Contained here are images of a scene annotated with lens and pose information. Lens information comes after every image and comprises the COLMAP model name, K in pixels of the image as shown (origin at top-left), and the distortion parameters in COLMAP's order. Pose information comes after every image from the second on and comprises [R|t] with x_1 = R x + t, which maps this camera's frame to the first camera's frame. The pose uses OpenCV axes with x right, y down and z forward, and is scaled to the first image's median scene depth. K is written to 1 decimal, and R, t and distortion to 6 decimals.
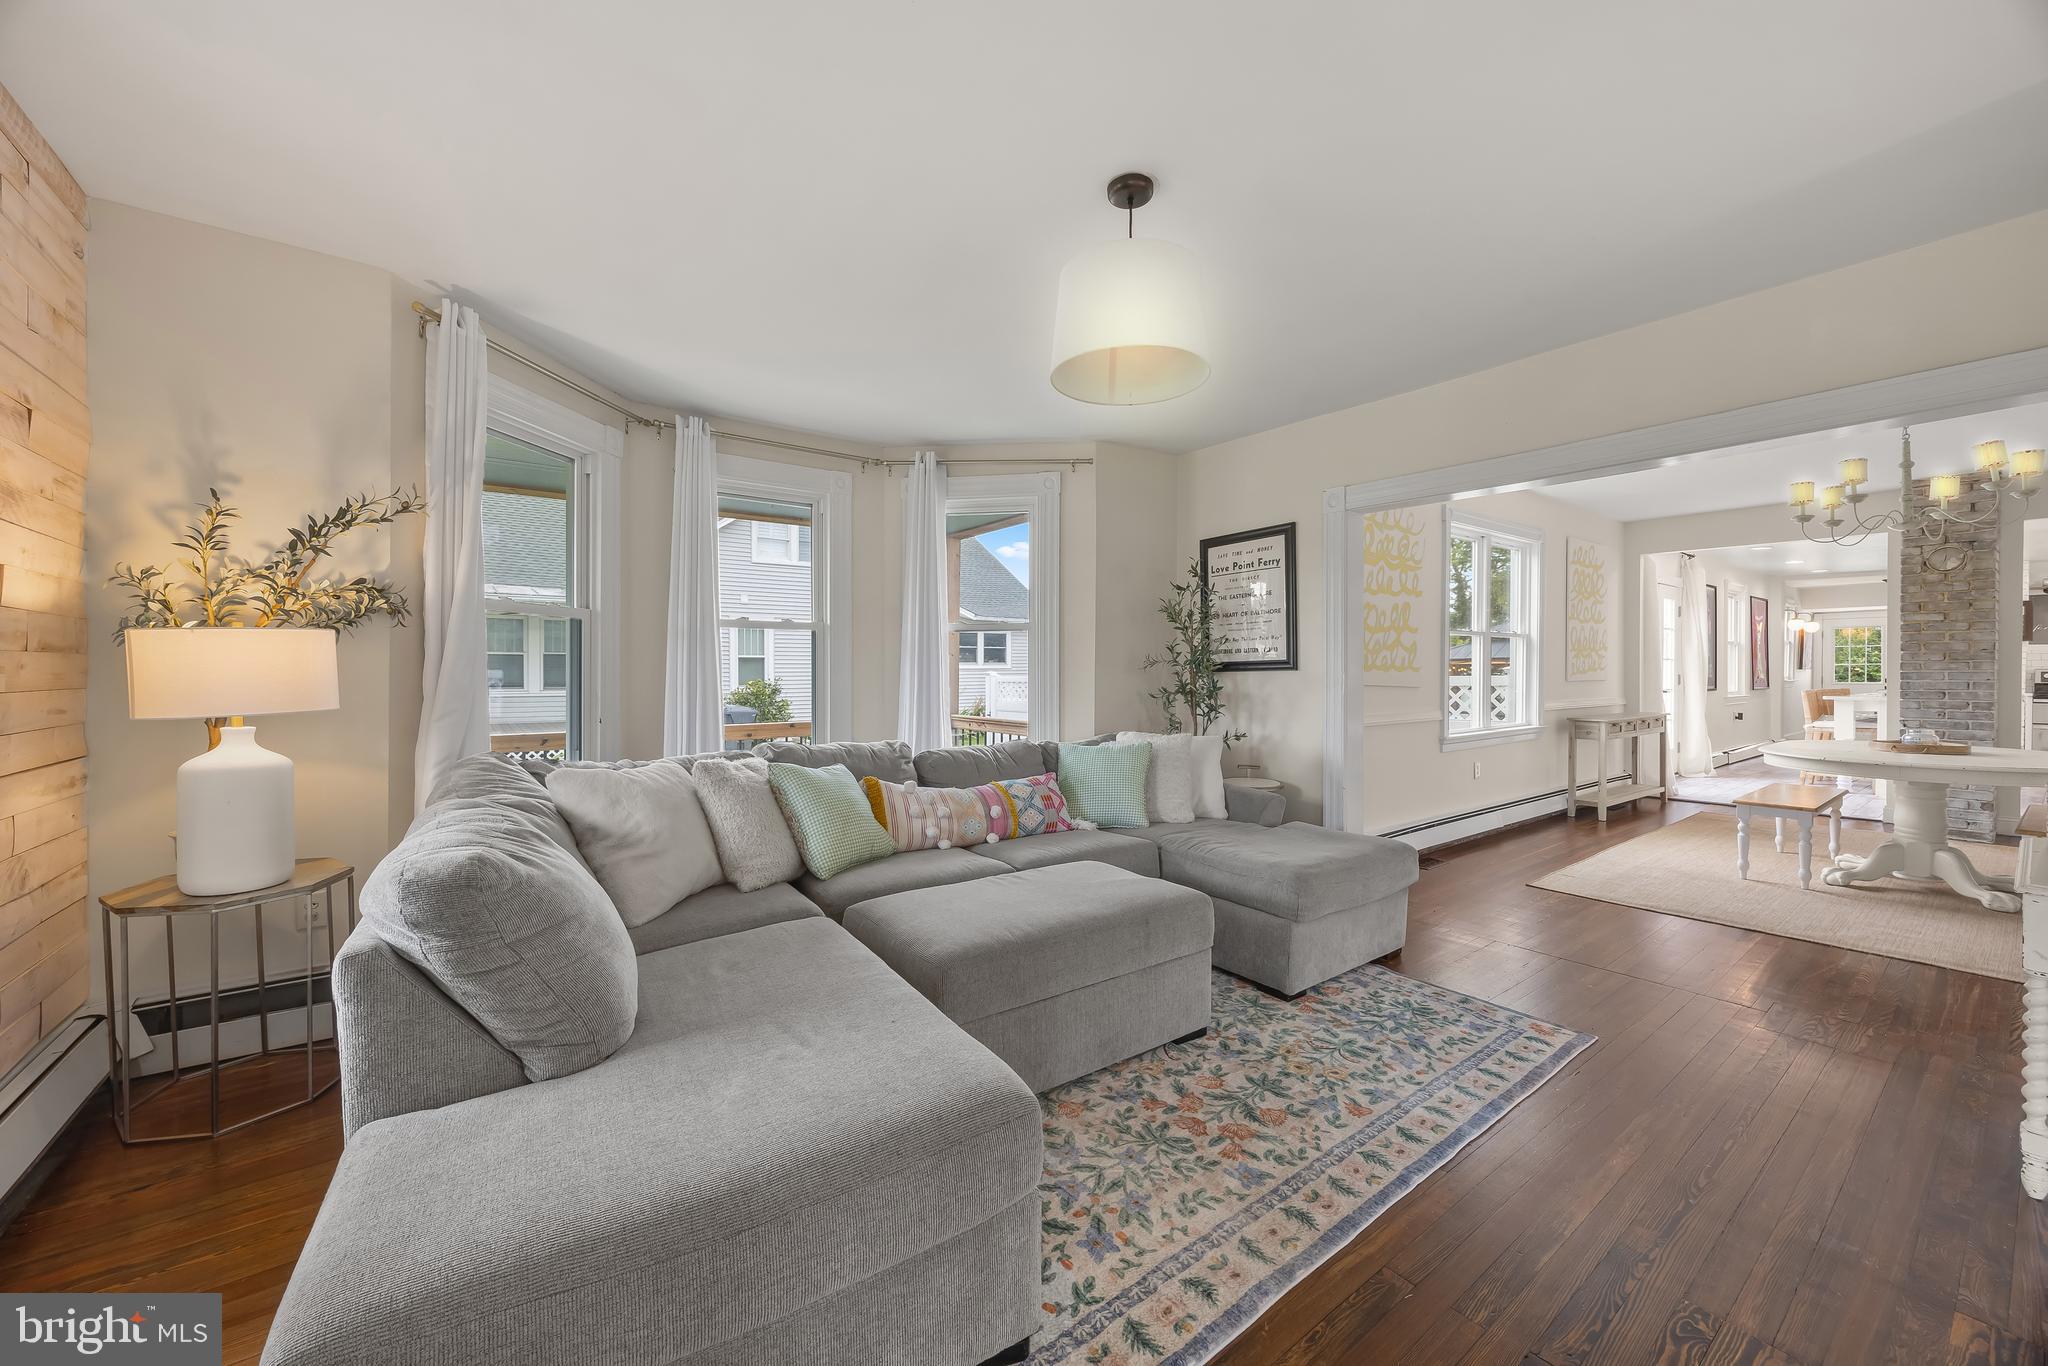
lens RADIAL K [[778.8, 0, 1025.8], [0, 778.8, 665.6], [0, 0, 1]] dist [-0.000145, -0.000022]
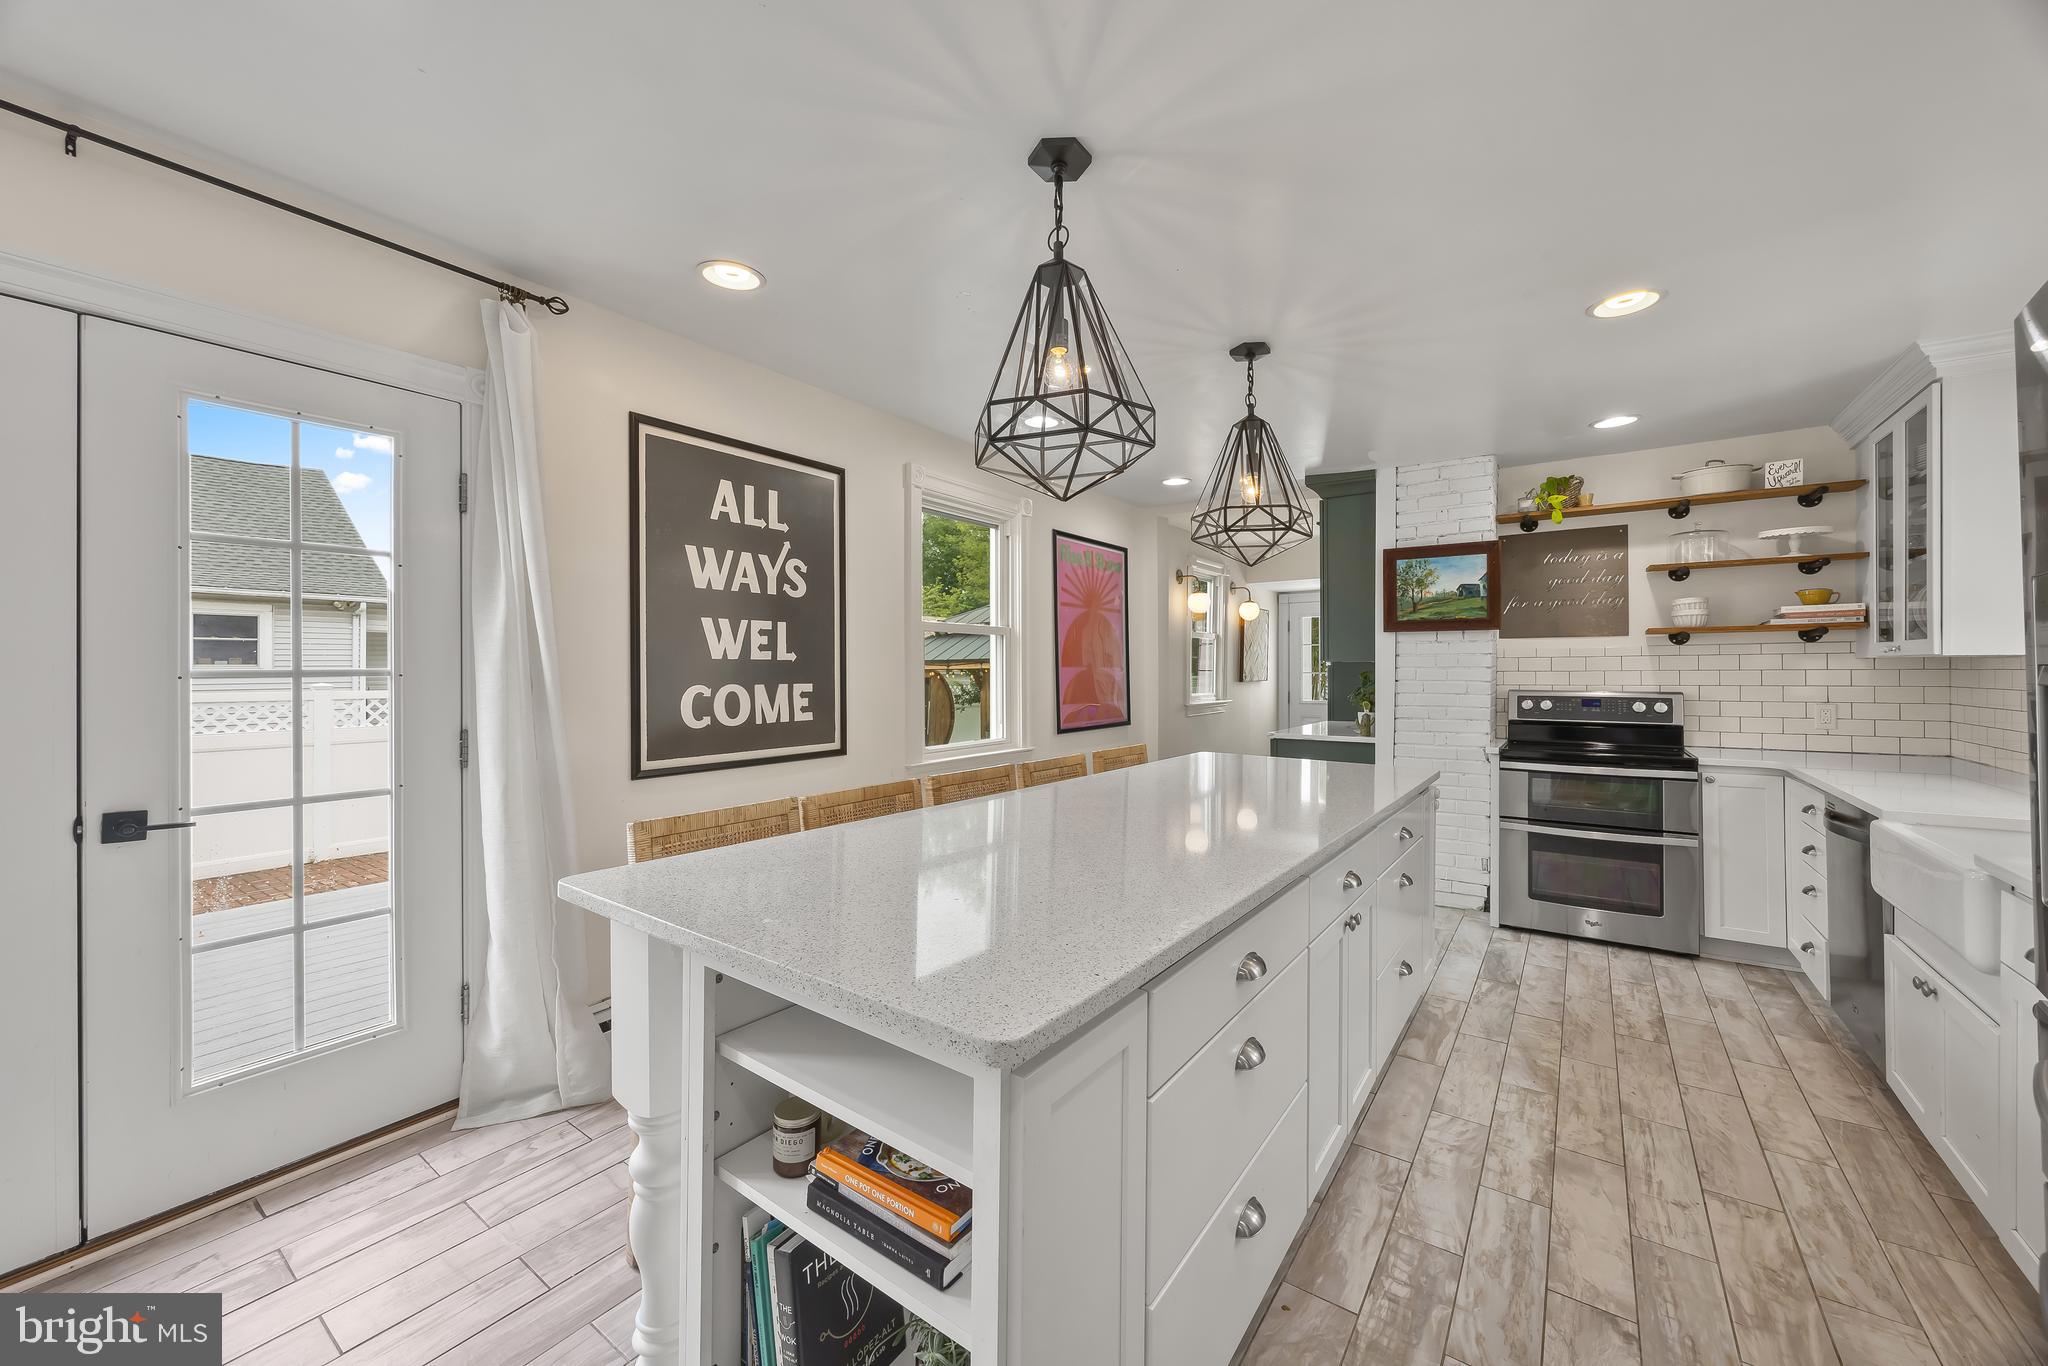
lens RADIAL K [[778.8, 0, 1025.8], [0, 778.8, 665.6], [0, 0, 1]] dist [-0.000145, -0.000022]
pose [[0.952906, 0.002072, 0.303260, 1.074047], [-0.001830, 0.999998, -0.001083, -0.010730], [-0.303262, 0.000477, 0.952907, 0.783273]]
